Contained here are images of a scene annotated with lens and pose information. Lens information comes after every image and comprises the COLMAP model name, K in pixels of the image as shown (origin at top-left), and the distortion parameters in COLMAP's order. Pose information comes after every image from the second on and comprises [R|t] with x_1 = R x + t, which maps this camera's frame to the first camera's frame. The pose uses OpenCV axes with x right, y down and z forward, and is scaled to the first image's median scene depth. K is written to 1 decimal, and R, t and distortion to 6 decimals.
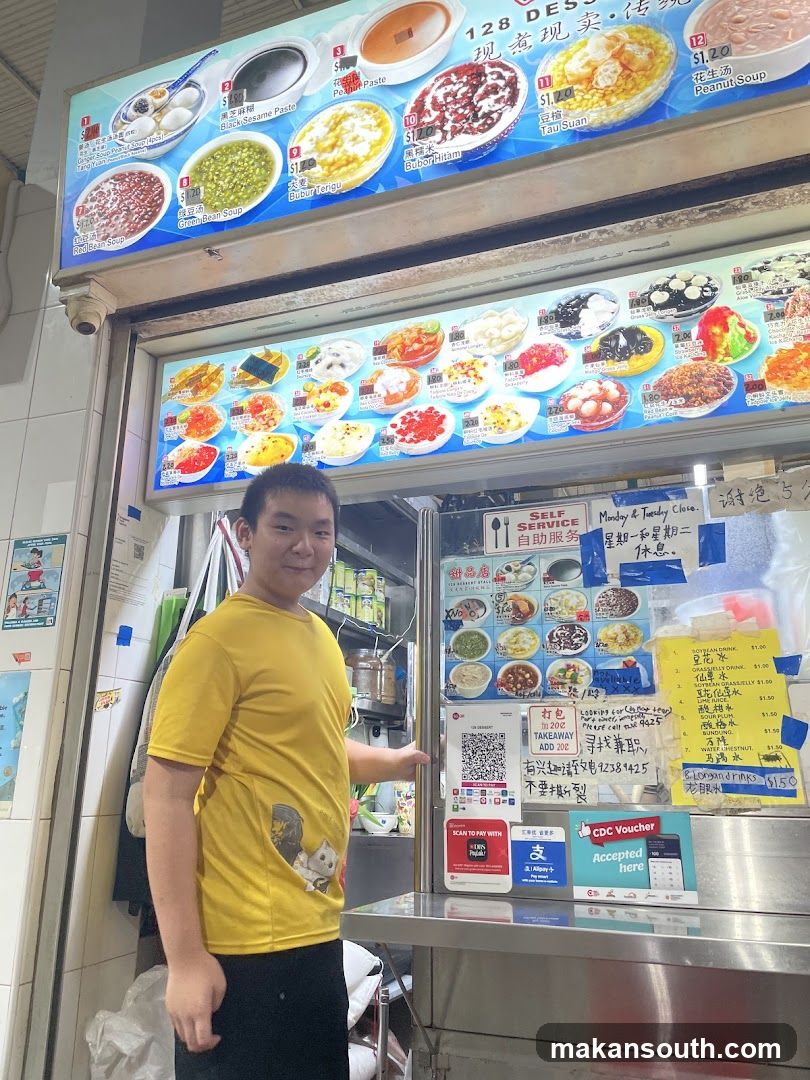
lens RADIAL K [[823.0, 0, 418.7], [0, 823.0, 527.5], [0, 0, 1]] dist [0.127932, -0.190227]
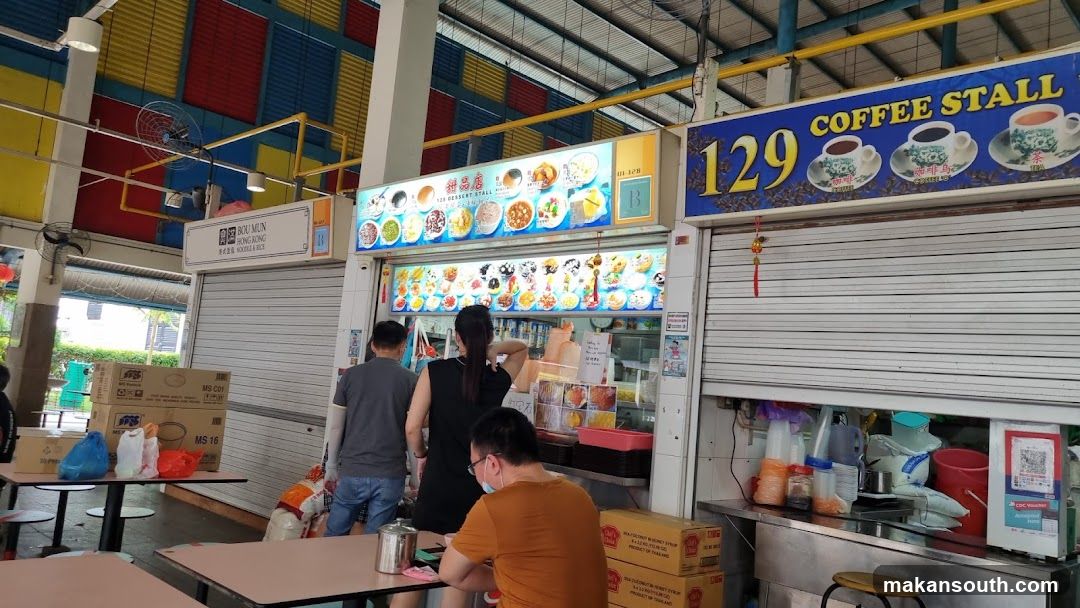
lens RADIAL K [[807.6, 0, 536.2], [0, 807.6, 298.3], [0, 0, 1]] dist [0.066624, -0.048392]
pose [[0.904922, 0.032120, -0.424363, 1.810090], [0.033836, 0.988561, 0.146975, -0.649889], [0.424230, -0.147359, 0.893484, -1.817263]]
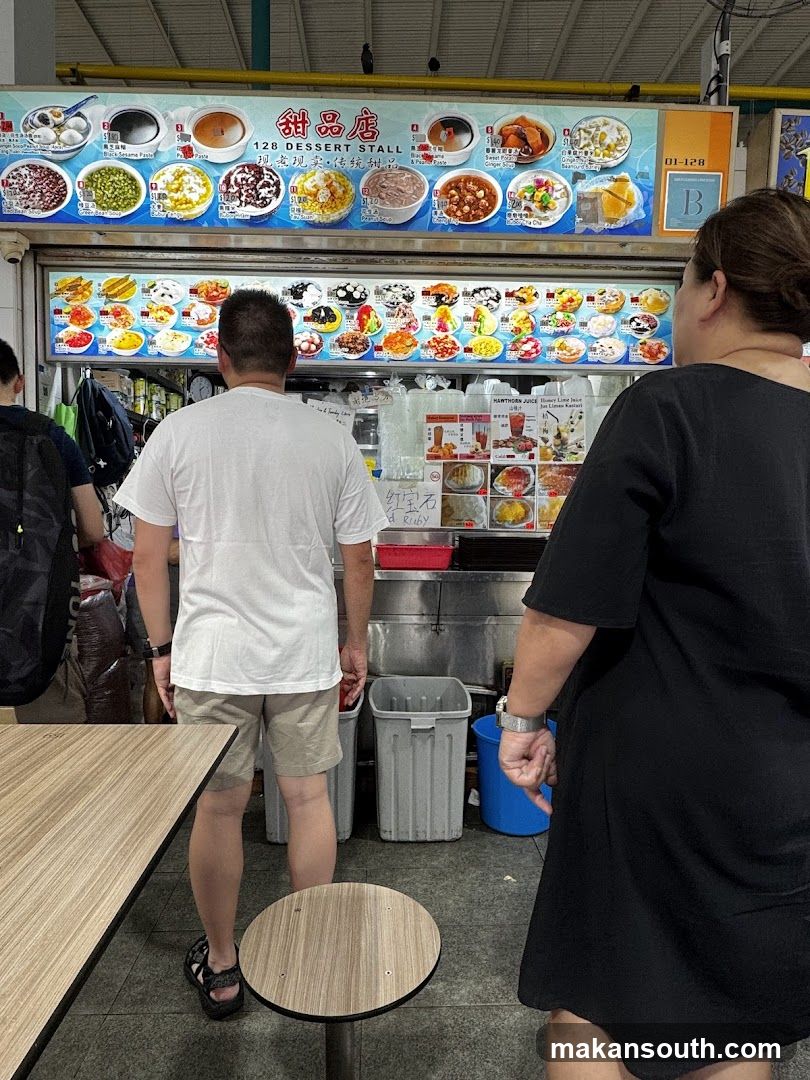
lens RADIAL K [[658.3, 0, 405.0], [0, 658.3, 540.0], [0, 0, 1]] dist [-0.002737, 0.001698]
pose [[0.927651, -0.013379, 0.373210, -0.191361], [-0.113216, 0.942252, 0.315187, -0.244452], [-0.355875, -0.334637, 0.872566, -0.716424]]
